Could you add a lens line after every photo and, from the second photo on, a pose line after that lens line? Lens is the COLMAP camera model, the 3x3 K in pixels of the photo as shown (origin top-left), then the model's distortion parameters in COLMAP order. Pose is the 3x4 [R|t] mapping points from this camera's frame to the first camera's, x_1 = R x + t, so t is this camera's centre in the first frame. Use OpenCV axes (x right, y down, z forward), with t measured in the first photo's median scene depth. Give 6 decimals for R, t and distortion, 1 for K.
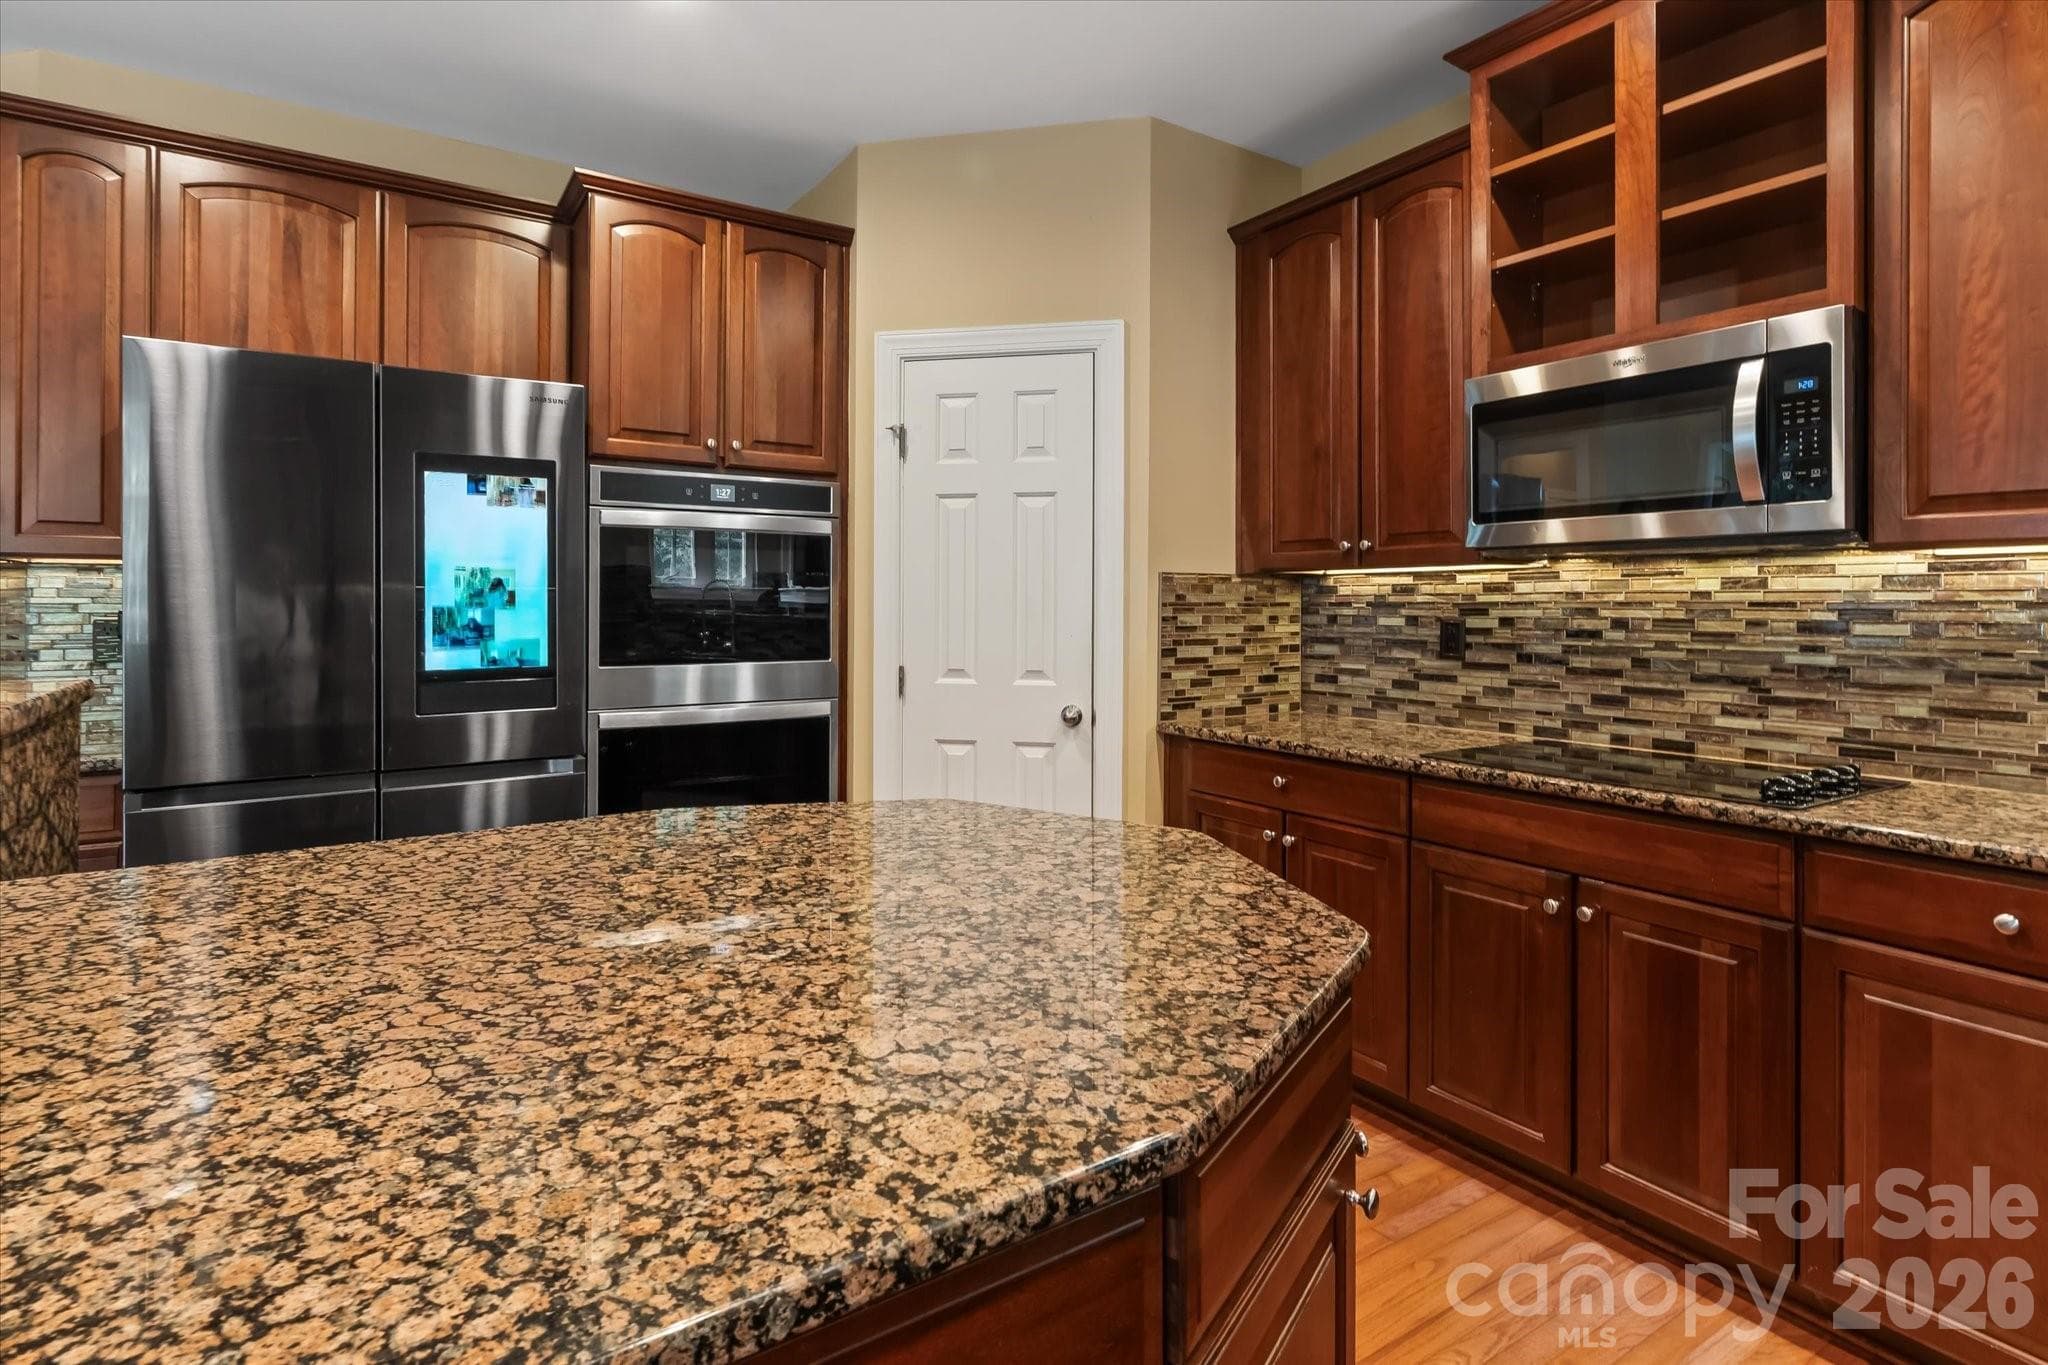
lens RADIAL K [[1005.7, 0, 1016.9], [0, 1005.7, 610.4], [0, 0, 1]] dist [0.001521, 0.000983]
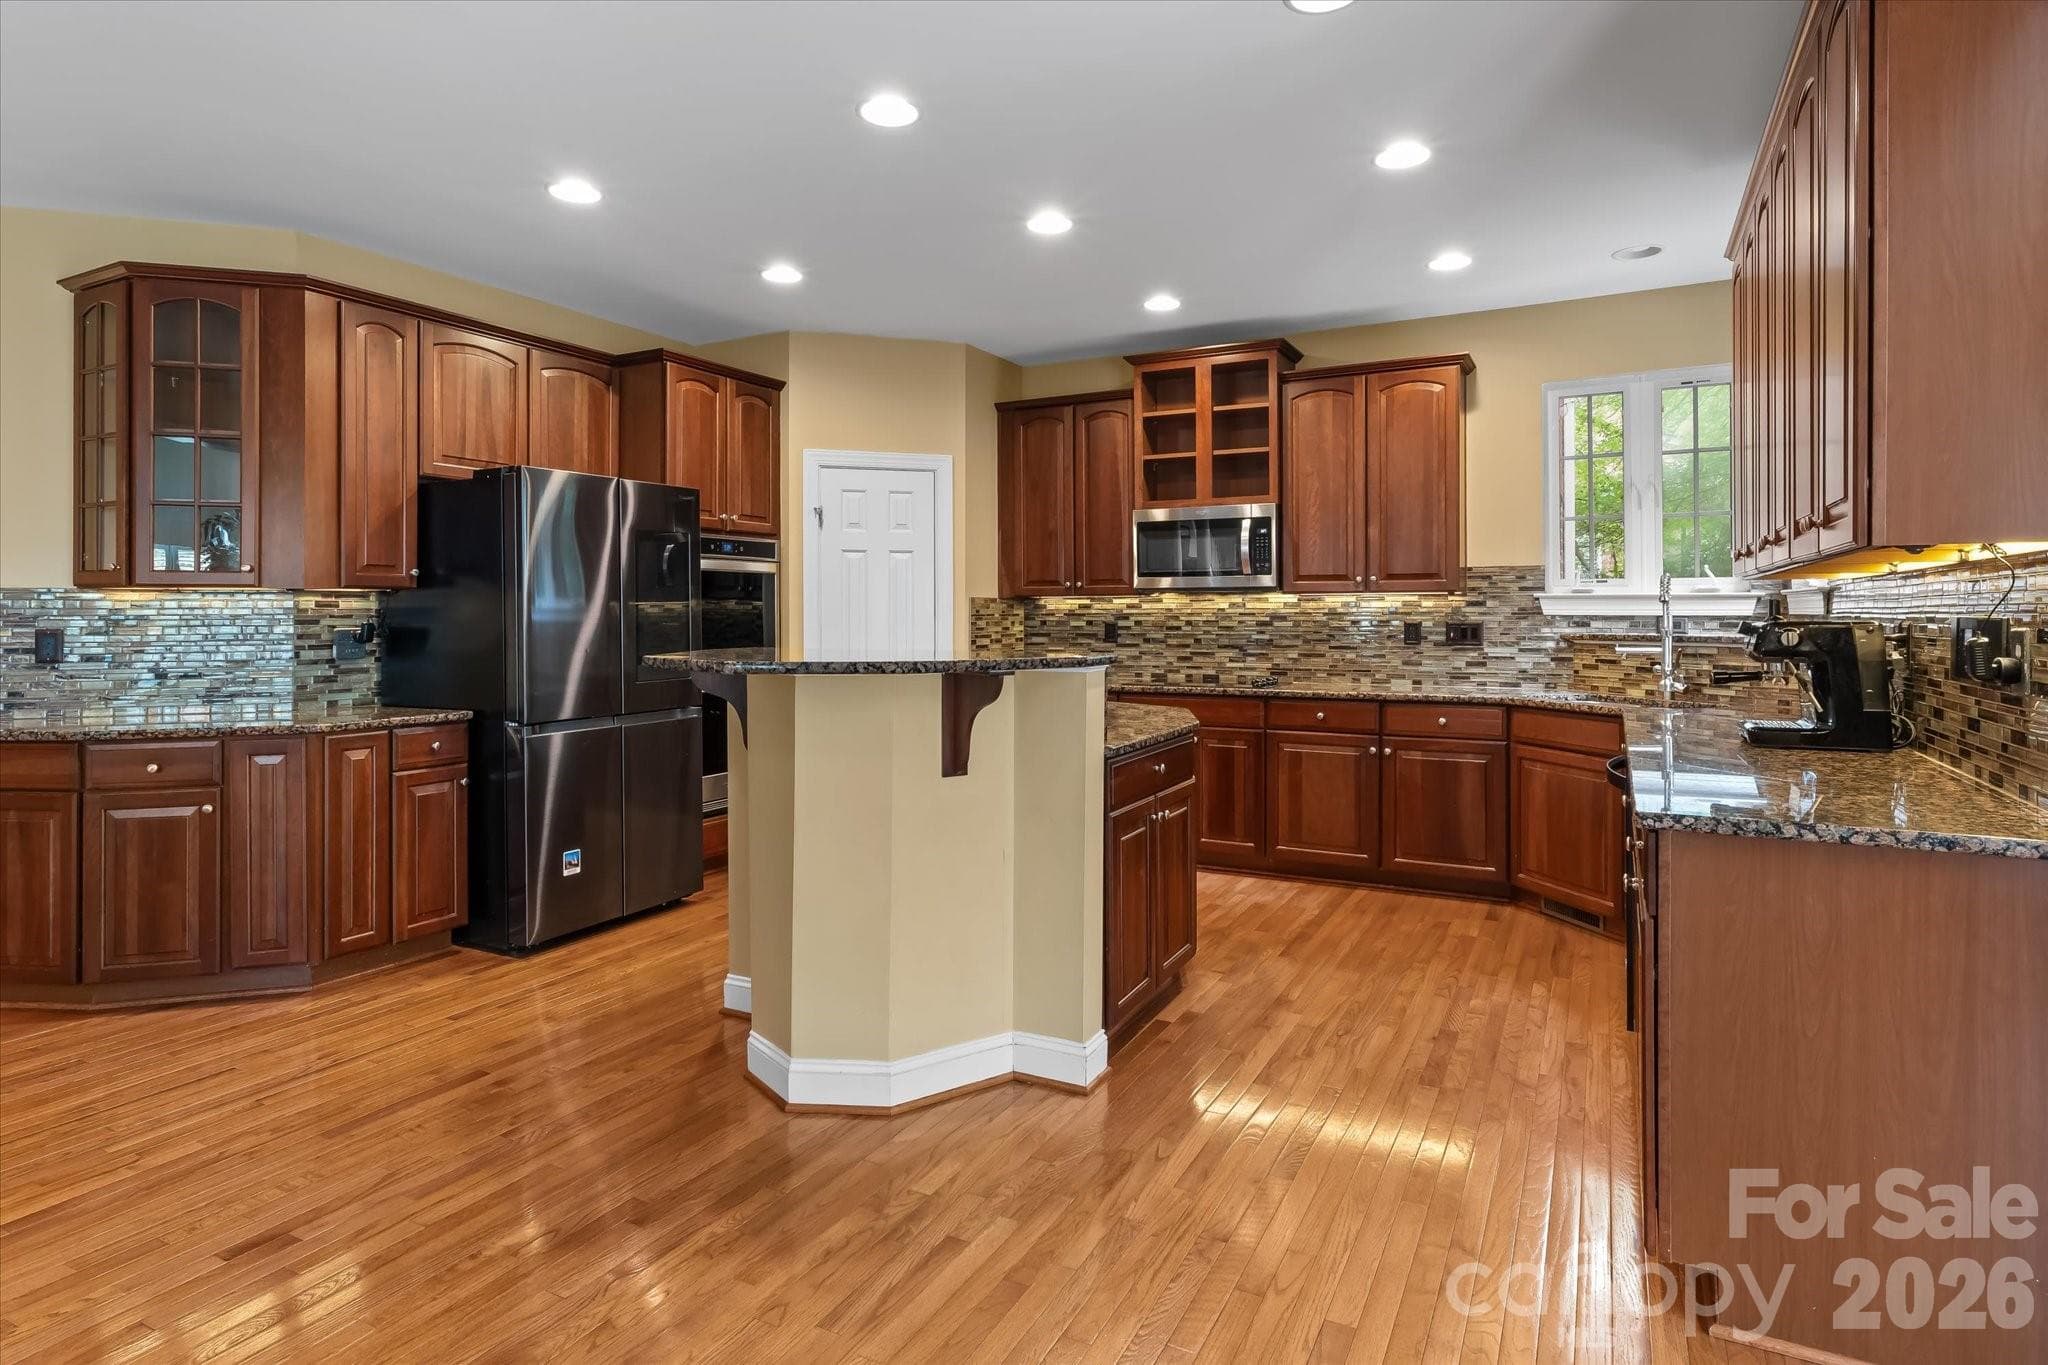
lens RADIAL K [[1078.7, 0, 1014.5], [0, 1078.7, 621.9], [0, 0, 1]] dist [0.001767, 0.000993]
pose [[0.875915, -0.008463, 0.482391, -0.822768], [0.007542, 0.999964, 0.003848, -0.001137], [-0.482406, 0.000268, 0.875948, -0.828521]]
